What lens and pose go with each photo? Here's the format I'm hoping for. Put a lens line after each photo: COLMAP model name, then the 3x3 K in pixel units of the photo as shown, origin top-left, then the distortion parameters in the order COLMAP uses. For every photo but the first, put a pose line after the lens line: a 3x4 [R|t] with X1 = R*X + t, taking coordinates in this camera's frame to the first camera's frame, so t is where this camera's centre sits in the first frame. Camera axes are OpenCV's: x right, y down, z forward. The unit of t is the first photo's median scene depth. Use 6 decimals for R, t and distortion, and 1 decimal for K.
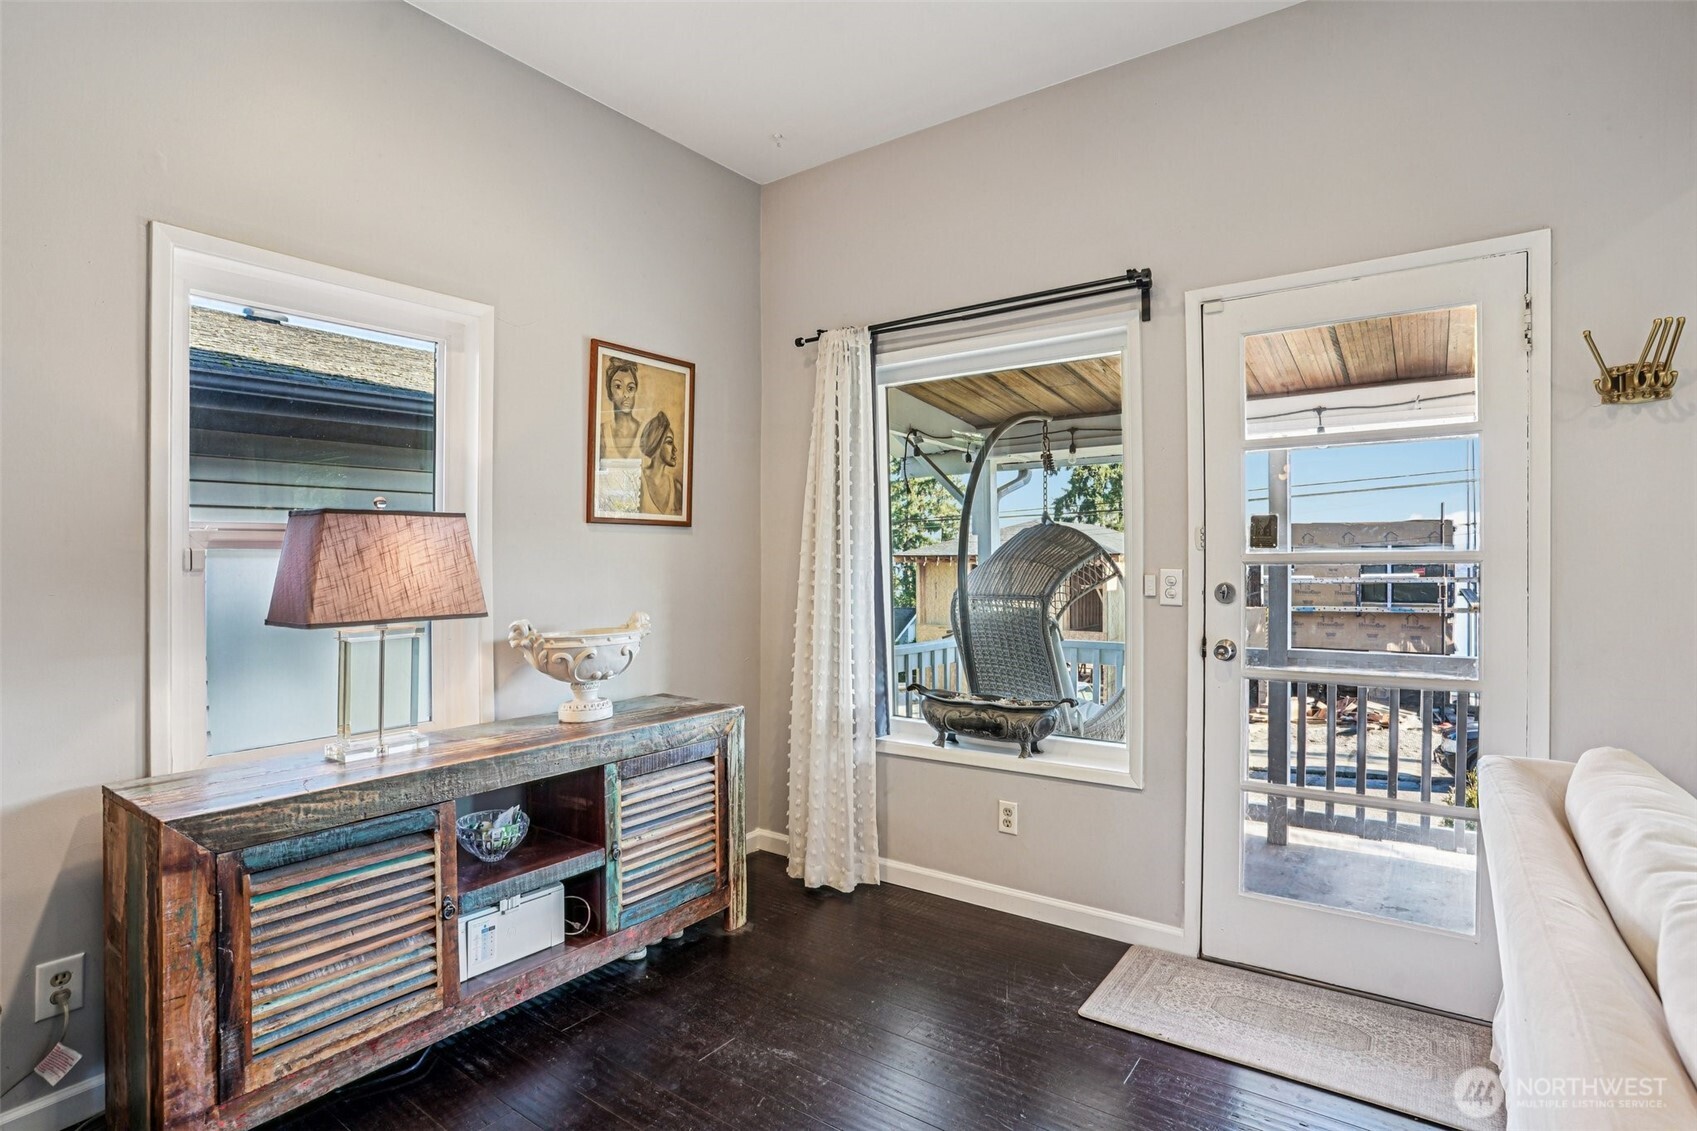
lens RADIAL K [[854.3, 0, 839.5], [0, 854.3, 562.5], [0, 0, 1]] dist [-0.037554, 0.003736]
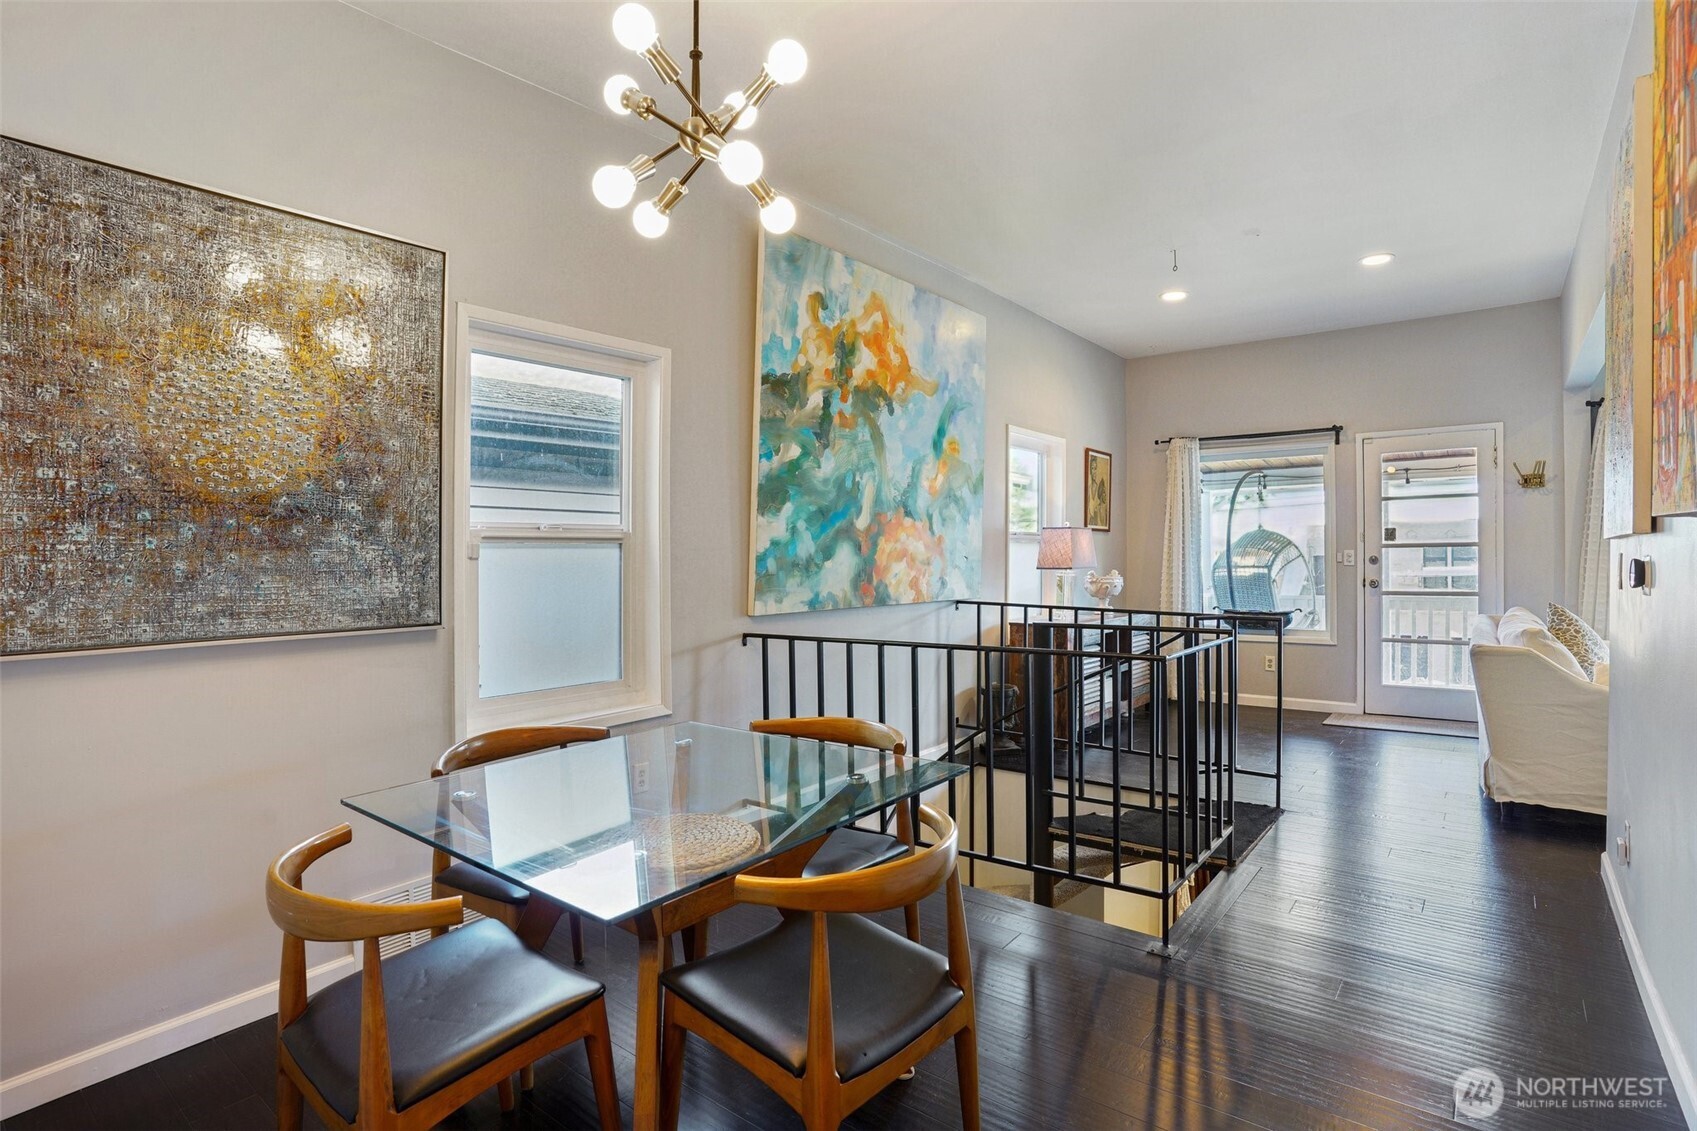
lens RADIAL K [[854.3, 0, 860.1], [0, 854.3, 552.7], [0, 0, 1]] dist [-0.037554, 0.003736]
pose [[0.999332, 0.002921, -0.036422, -0.805222], [-0.003481, 0.999877, -0.015319, 0.050799], [0.036373, 0.015436, 0.999219, -1.270563]]
